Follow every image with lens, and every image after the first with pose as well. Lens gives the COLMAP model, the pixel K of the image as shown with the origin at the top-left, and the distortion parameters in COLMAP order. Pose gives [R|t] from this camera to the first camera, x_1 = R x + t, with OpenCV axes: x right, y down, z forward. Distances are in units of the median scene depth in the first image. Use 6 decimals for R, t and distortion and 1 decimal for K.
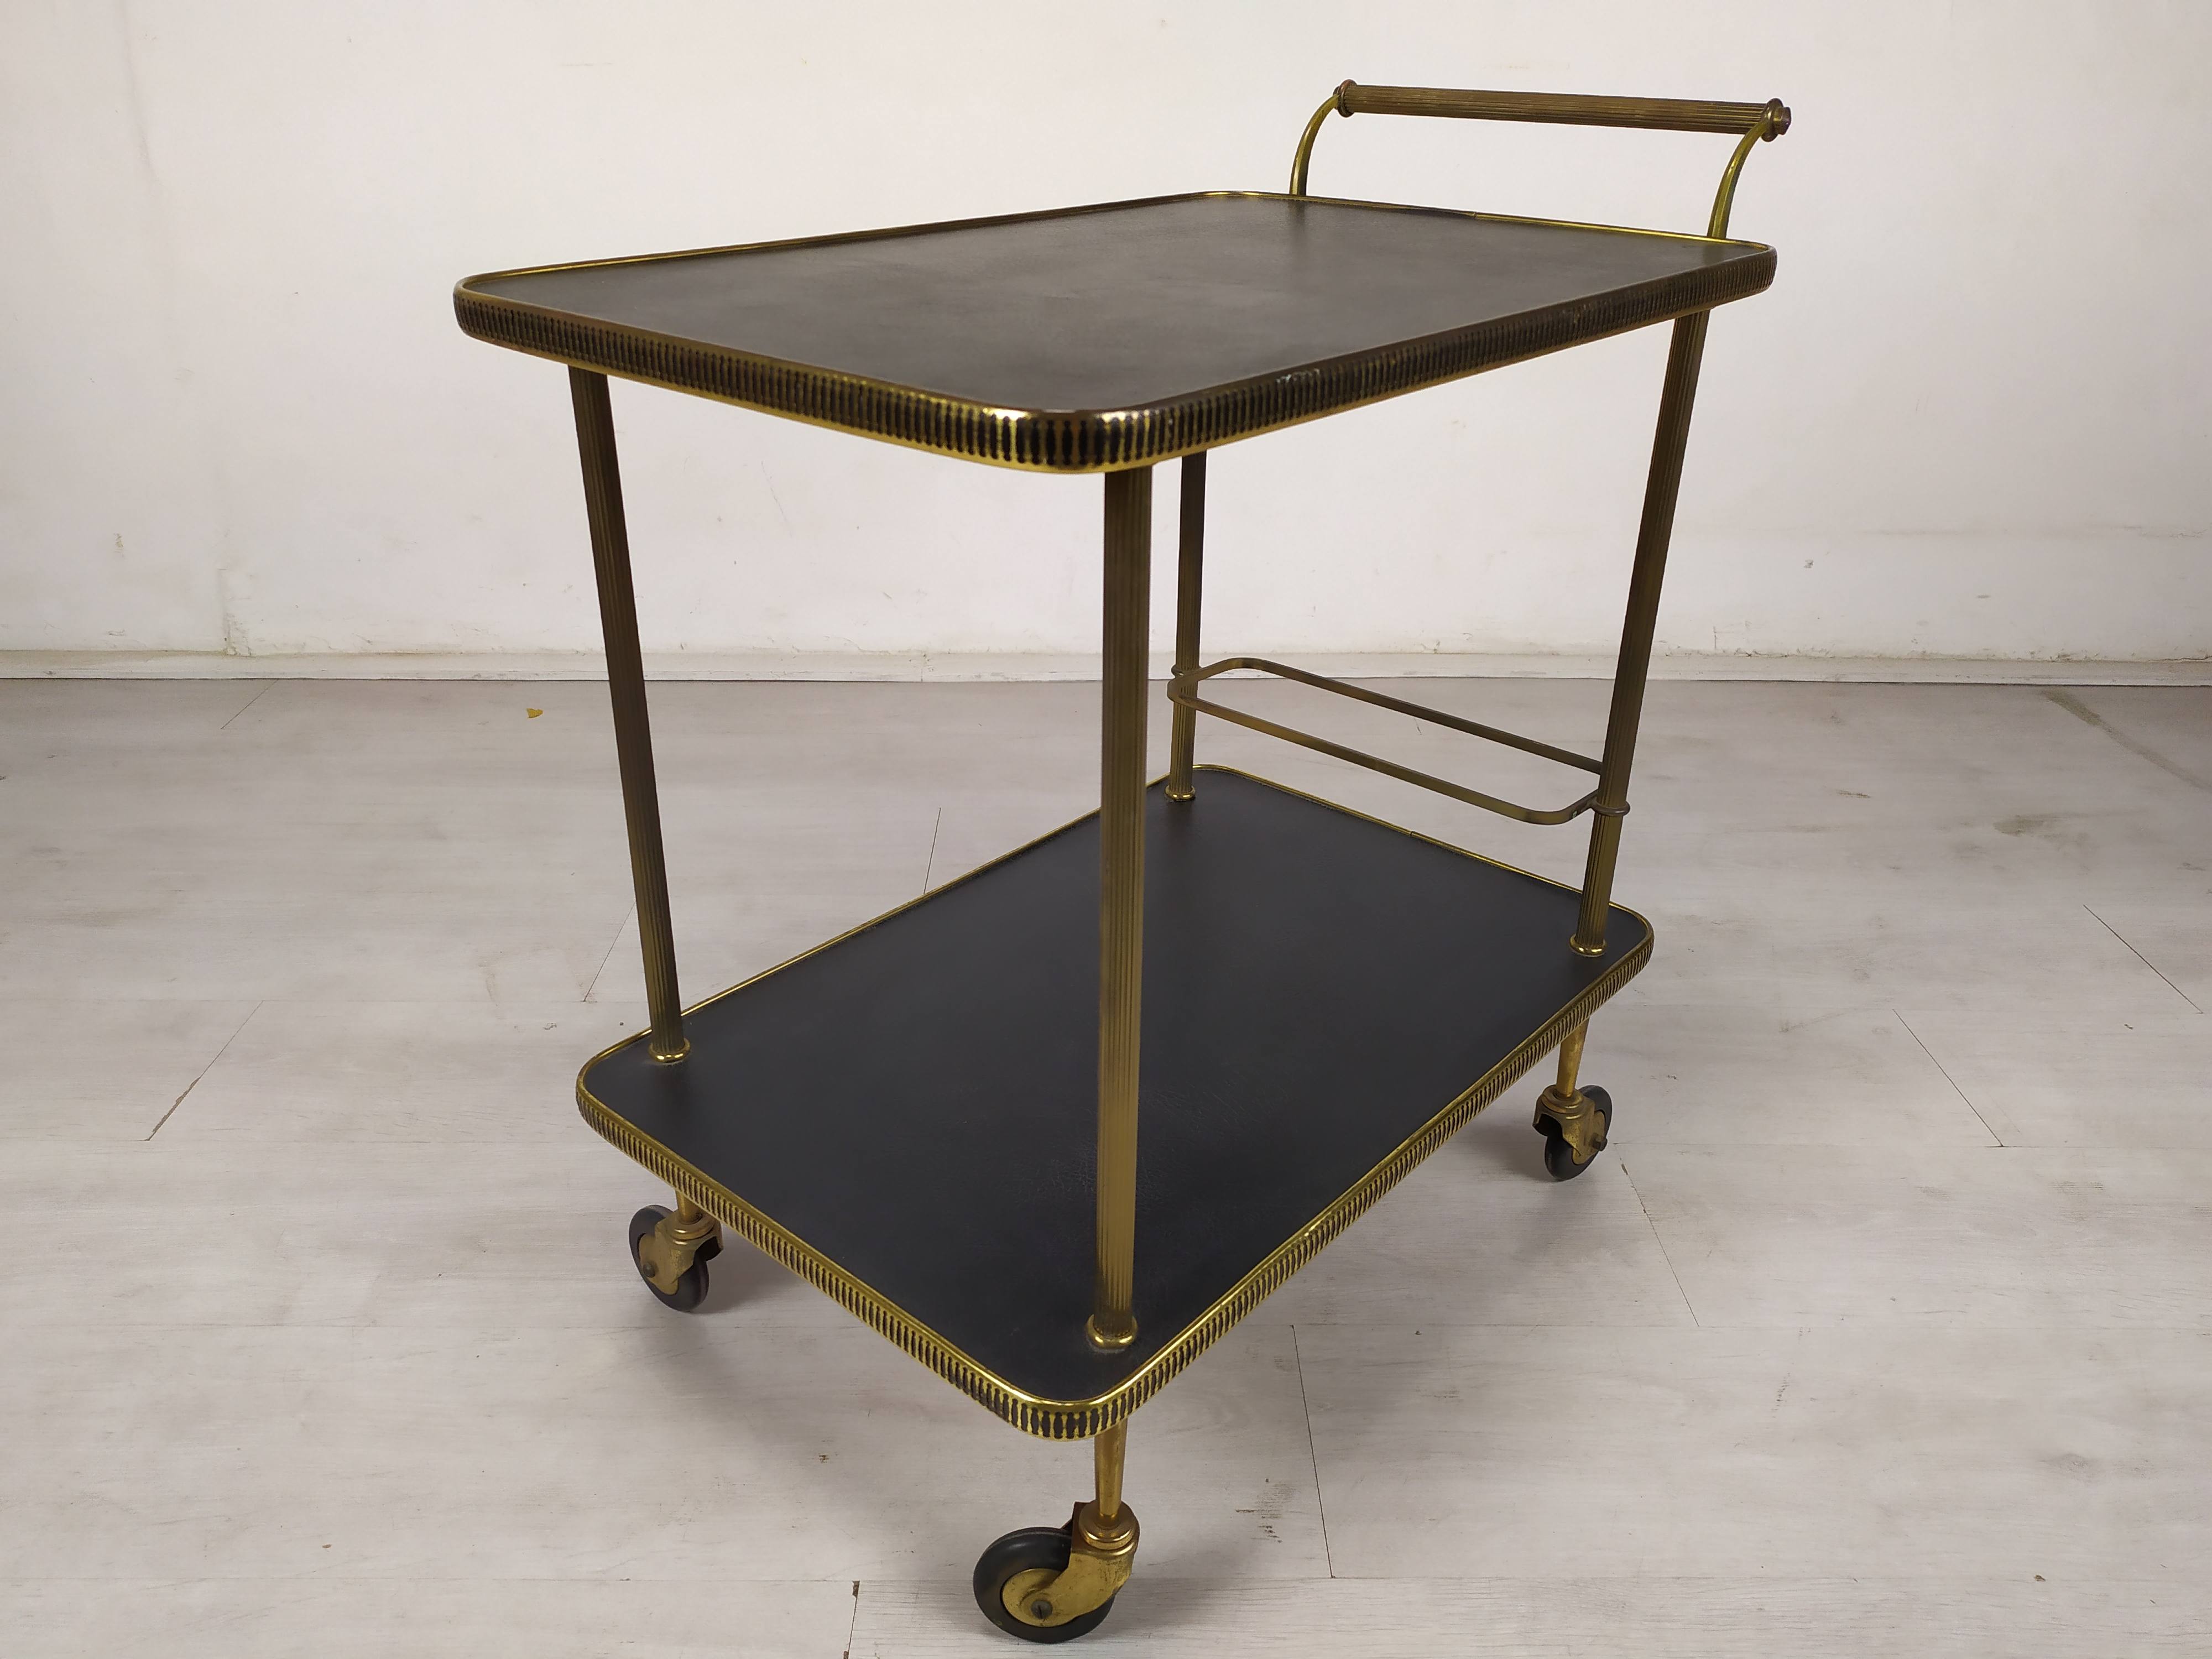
lens RADIAL K [[1676.6, 0, 1106.0], [0, 1676.6, 829.5], [0, 0, 1]] dist [0.068097, -0.100845]
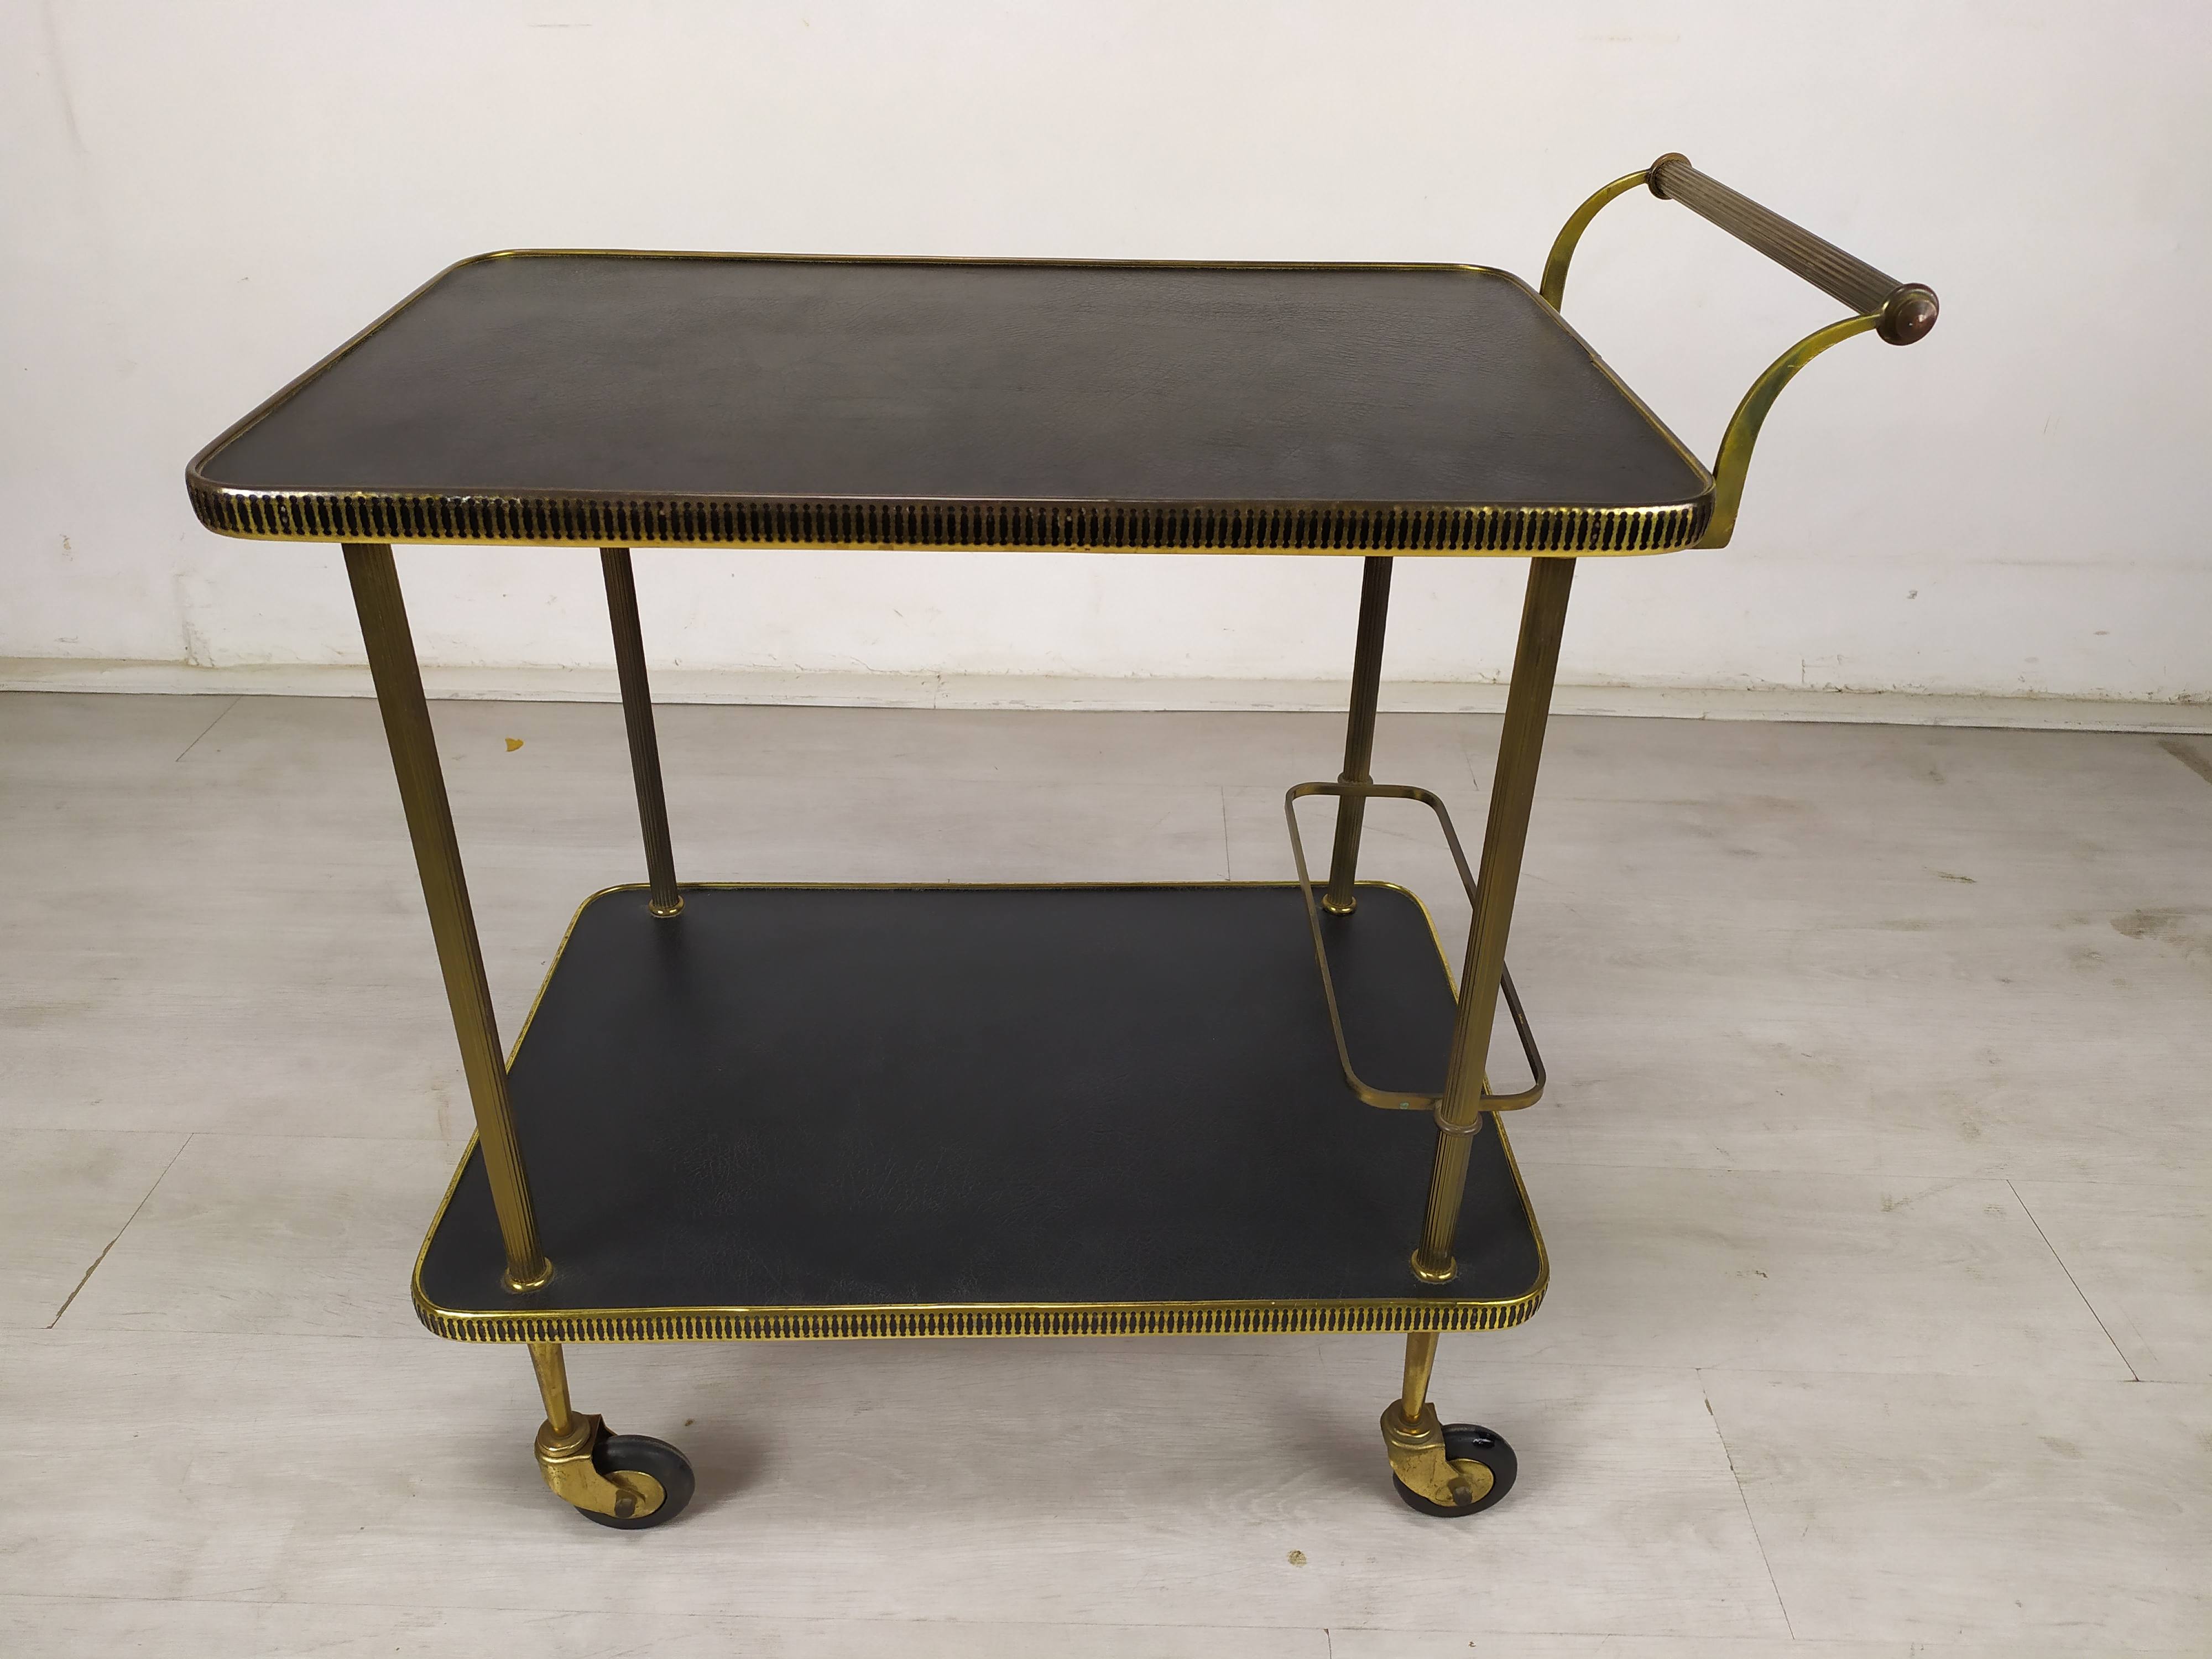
lens RADIAL K [[1651.8, 0, 1109.7], [0, 1651.8, 830.9], [0, 0, 1]] dist [0.070334, -0.101979]
pose [[0.999688, 0.019269, -0.015869, 0.002145], [-0.017938, 0.996623, 0.080129, -0.096919], [0.017360, -0.079819, 0.996658, 0.091646]]
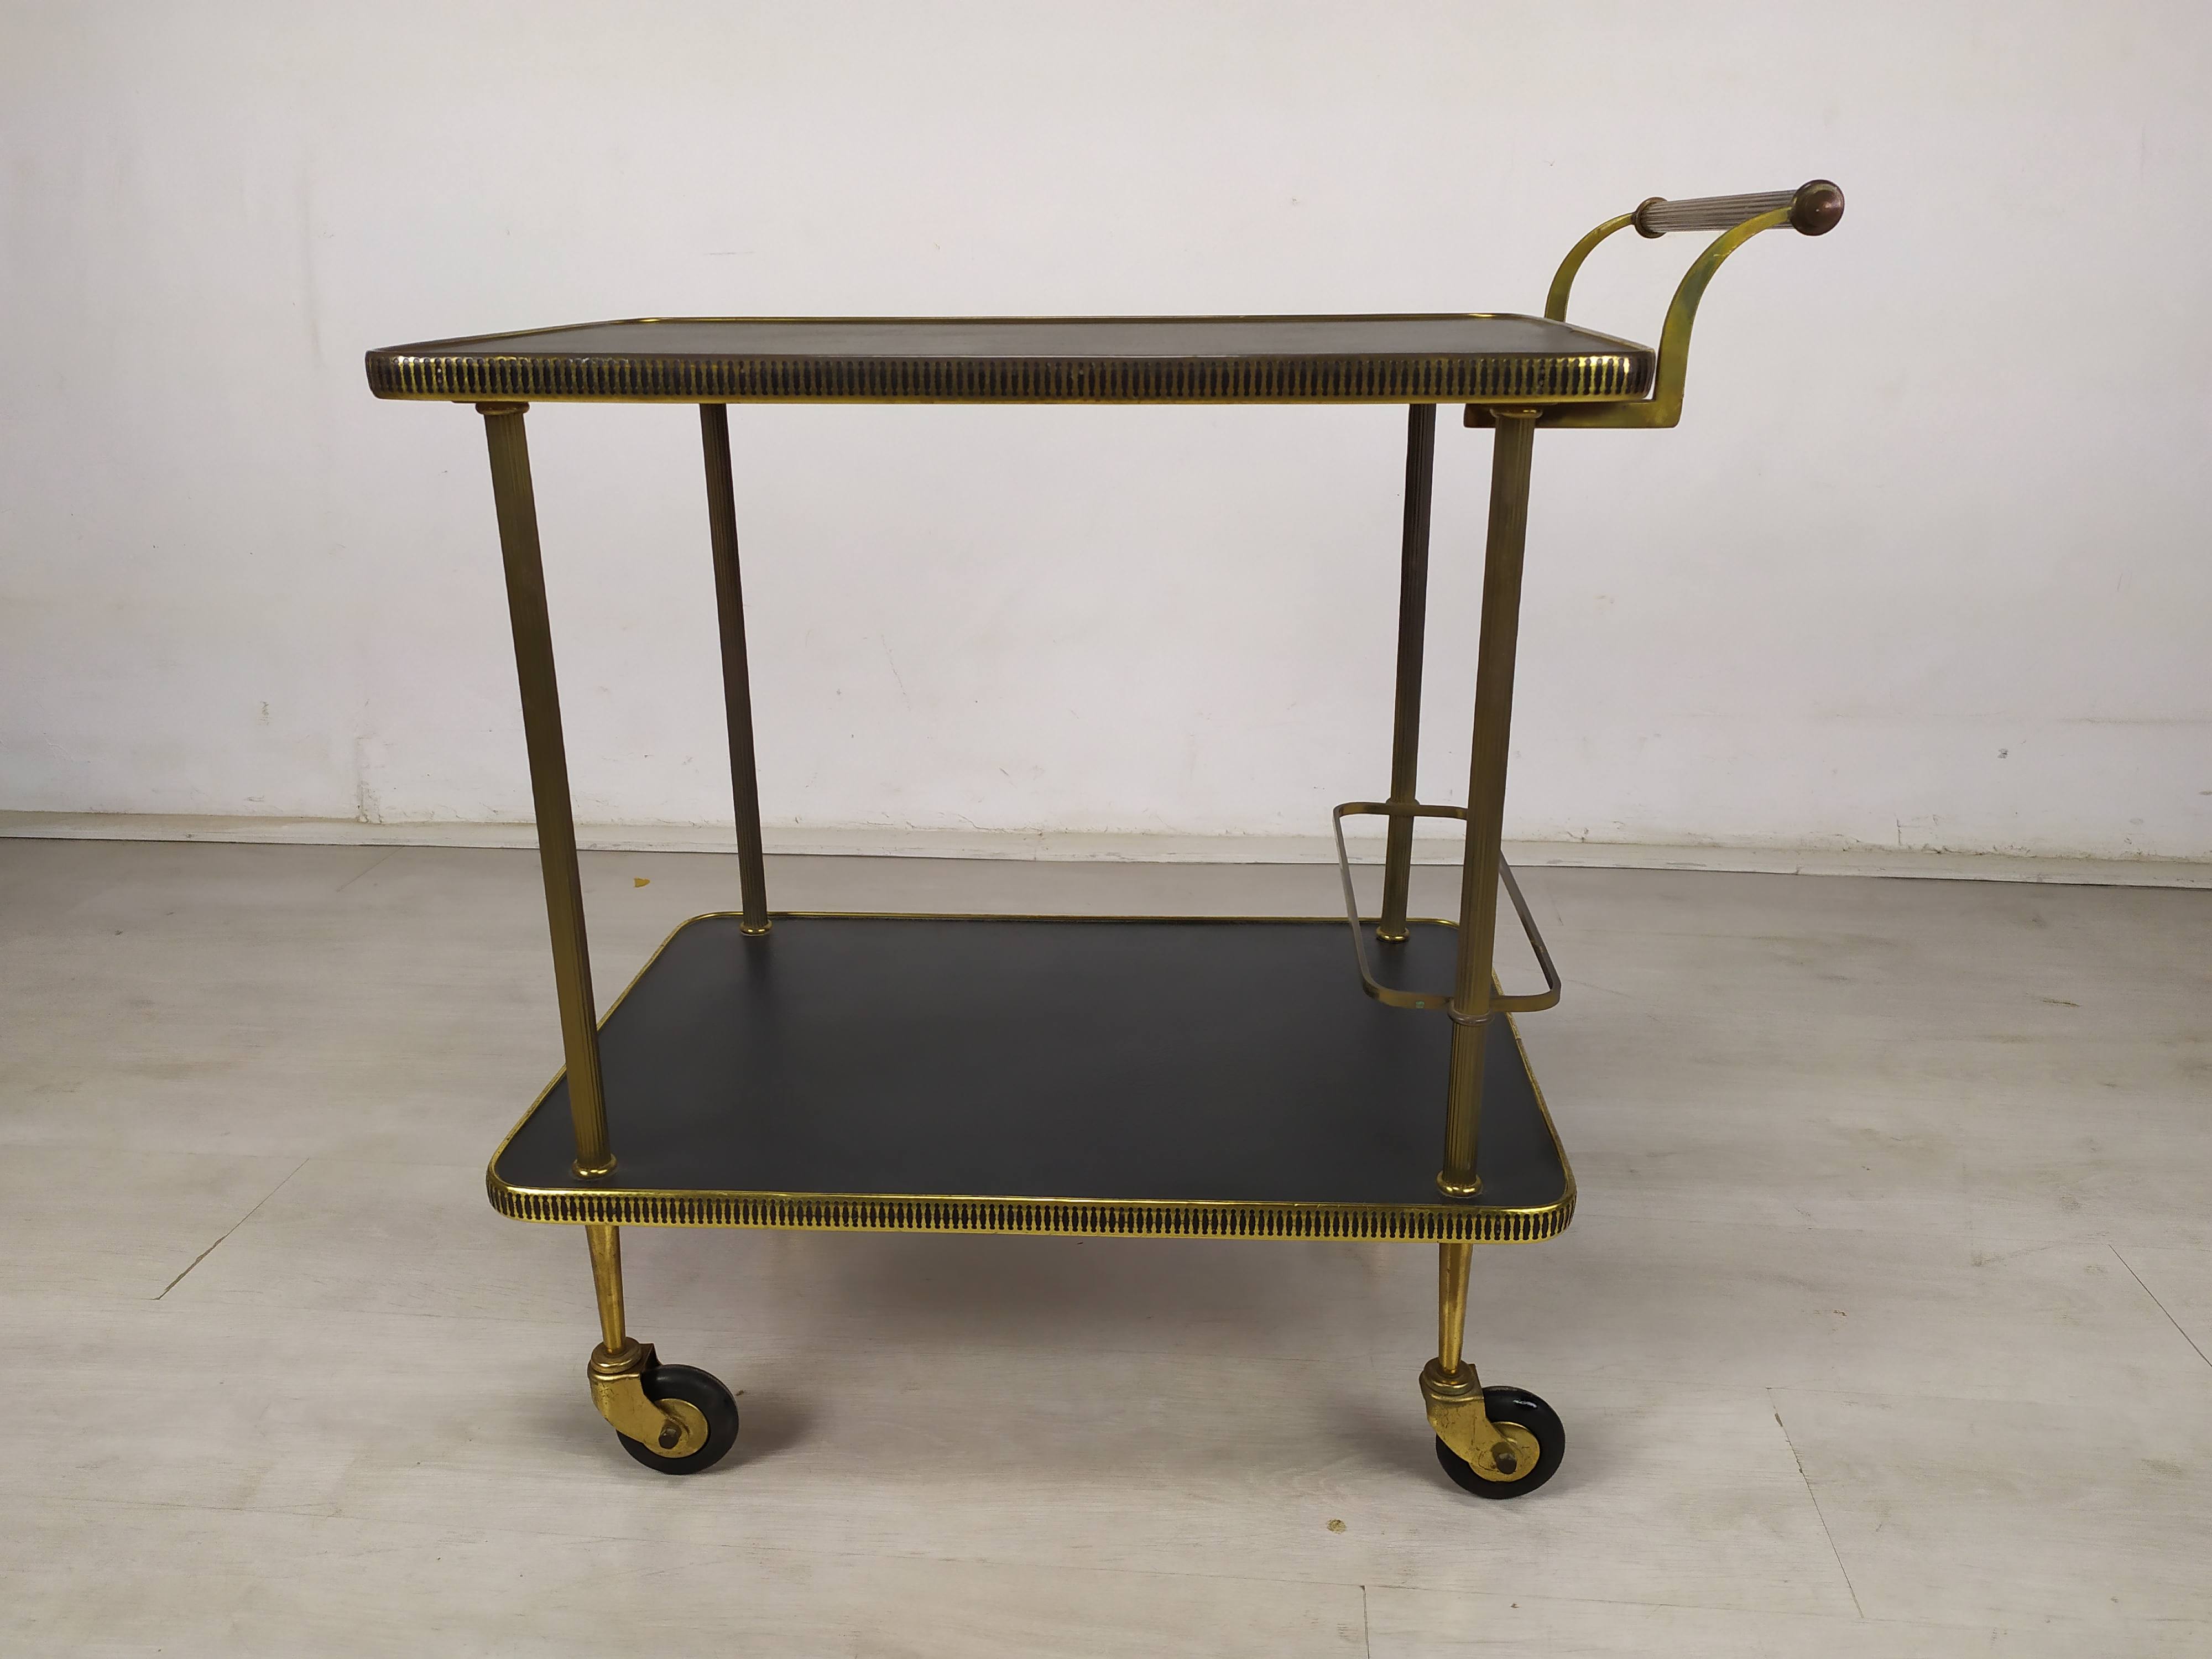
lens RADIAL K [[1673.9, 0, 1106.0], [0, 1673.9, 829.5], [0, 0, 1]] dist [0.062289, -0.085683]
pose [[0.993811, 0.017967, -0.109620, 0.036303], [-0.032137, 0.991136, -0.128902, 0.017252], [0.106332, 0.131627, 0.985580, 0.055408]]
